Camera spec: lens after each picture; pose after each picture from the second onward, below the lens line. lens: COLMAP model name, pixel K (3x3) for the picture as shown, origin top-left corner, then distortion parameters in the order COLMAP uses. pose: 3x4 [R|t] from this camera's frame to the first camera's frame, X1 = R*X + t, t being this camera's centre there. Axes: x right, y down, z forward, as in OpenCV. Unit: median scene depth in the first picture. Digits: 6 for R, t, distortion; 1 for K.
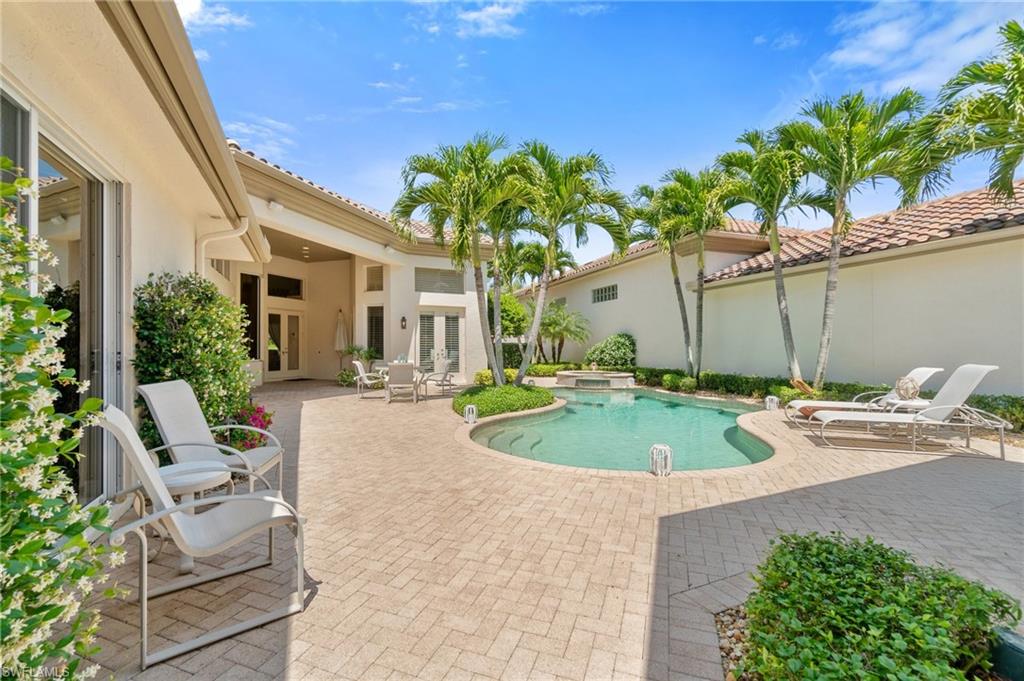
lens RADIAL K [[441.3, 0, 505.5], [0, 441.3, 333.2], [0, 0, 1]] dist [-0.001753, -0.000075]
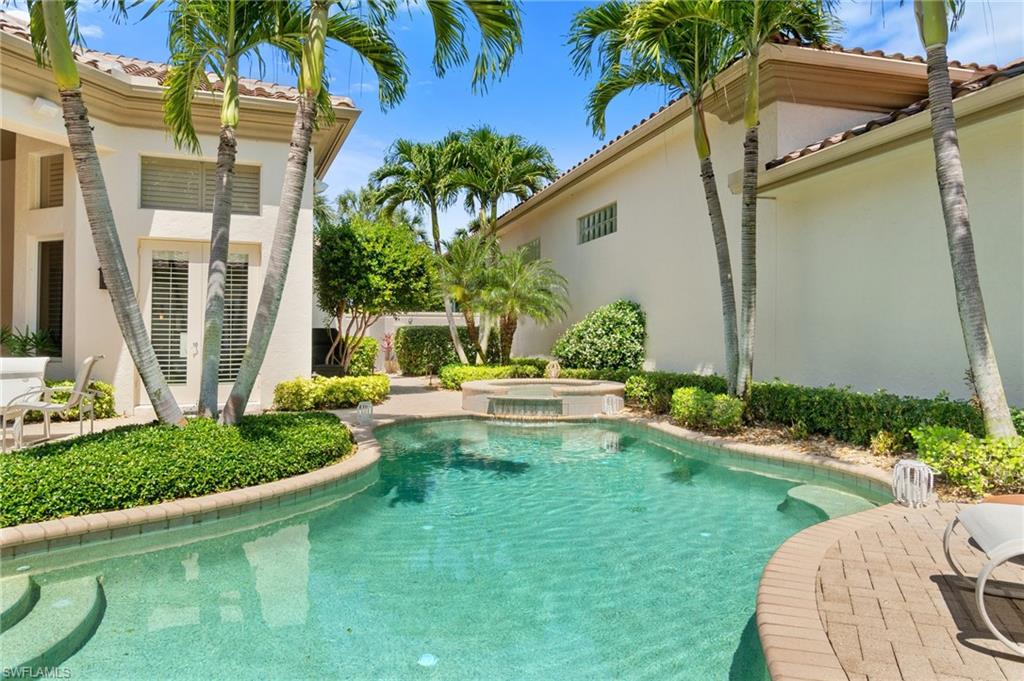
lens RADIAL K [[669.9, 0, 512.0], [0, 669.9, 340.5], [0, 0, 1]] dist [-0.004476, 0.000697]
pose [[0.999463, -0.004870, -0.032396, 0.206449], [0.005990, 0.999385, 0.034556, 0.021625], [0.032208, -0.034731, 0.998878, 0.318968]]
